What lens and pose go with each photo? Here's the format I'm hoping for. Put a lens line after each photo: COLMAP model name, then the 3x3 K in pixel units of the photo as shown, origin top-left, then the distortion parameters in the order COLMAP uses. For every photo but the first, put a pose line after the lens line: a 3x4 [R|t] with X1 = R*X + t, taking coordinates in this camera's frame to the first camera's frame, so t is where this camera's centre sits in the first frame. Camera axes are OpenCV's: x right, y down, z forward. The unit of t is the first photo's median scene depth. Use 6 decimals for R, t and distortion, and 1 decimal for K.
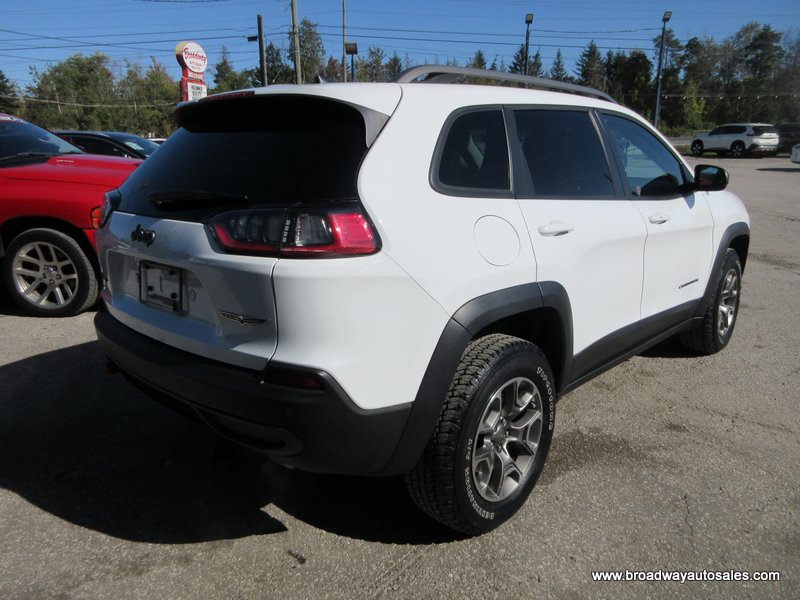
lens RADIAL K [[607.9, 0, 401.7], [0, 607.9, 297.1], [0, 0, 1]] dist [0.008576, -0.001171]
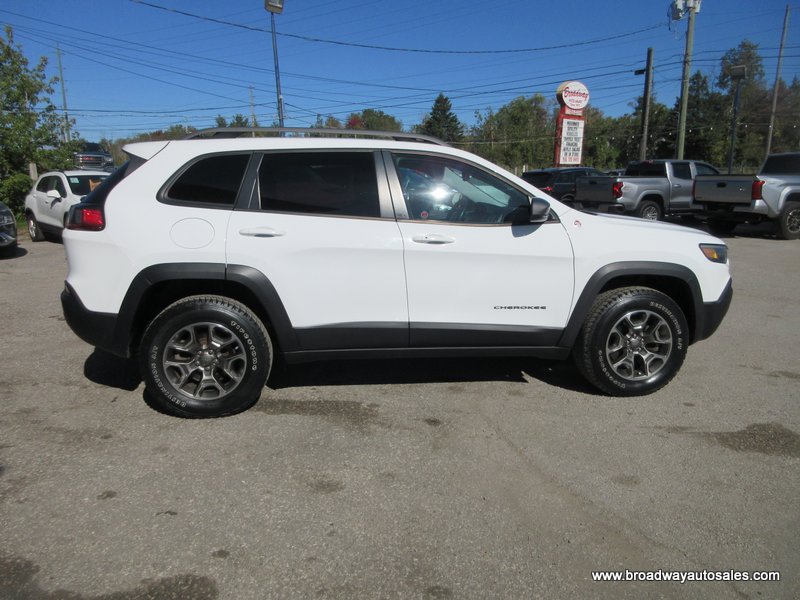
lens RADIAL K [[607.9, 0, 401.7], [0, 607.9, 297.1], [0, 0, 1]] dist [0.008576, -0.001171]
pose [[0.784329, 0.130476, -0.606468, 1.568219], [-0.160164, 0.987077, 0.005224, -0.020944], [0.599312, 0.093038, 0.795091, 0.043204]]
